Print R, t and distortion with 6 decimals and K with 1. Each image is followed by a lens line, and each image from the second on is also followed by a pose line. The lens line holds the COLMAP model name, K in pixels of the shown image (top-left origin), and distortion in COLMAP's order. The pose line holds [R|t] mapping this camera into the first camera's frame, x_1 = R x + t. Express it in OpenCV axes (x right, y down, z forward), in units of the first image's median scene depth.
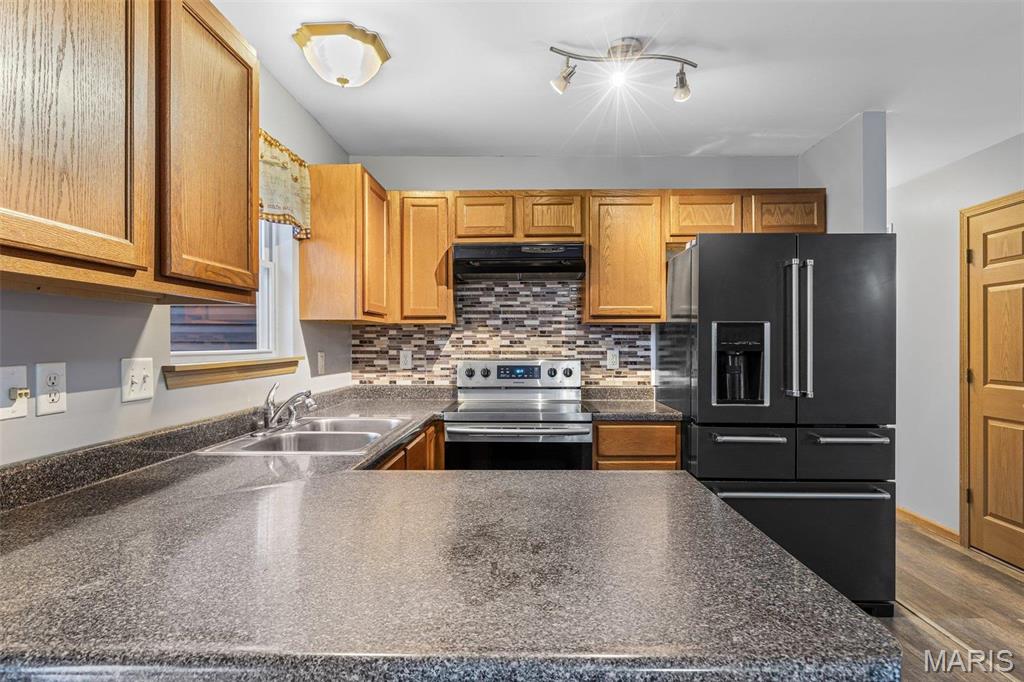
lens RADIAL K [[536.1, 0, 515.8], [0, 536.1, 343.9], [0, 0, 1]] dist [-0.002030, -0.001276]
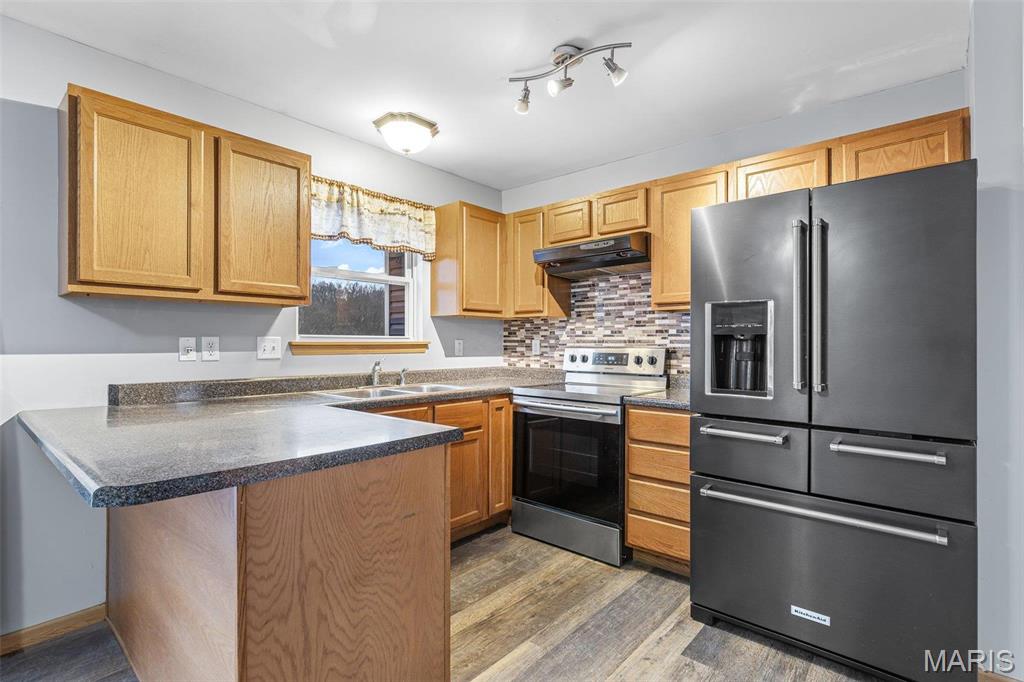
lens RADIAL K [[484.1, 0, 512.9], [0, 484.1, 343.4], [0, 0, 1]] dist [-0.001181, -0.000219]
pose [[0.768010, 0.002449, -0.640433, 0.482556], [-0.004208, 0.999990, -0.001222, 0.022716], [0.640424, 0.003633, 0.768013, 0.114751]]
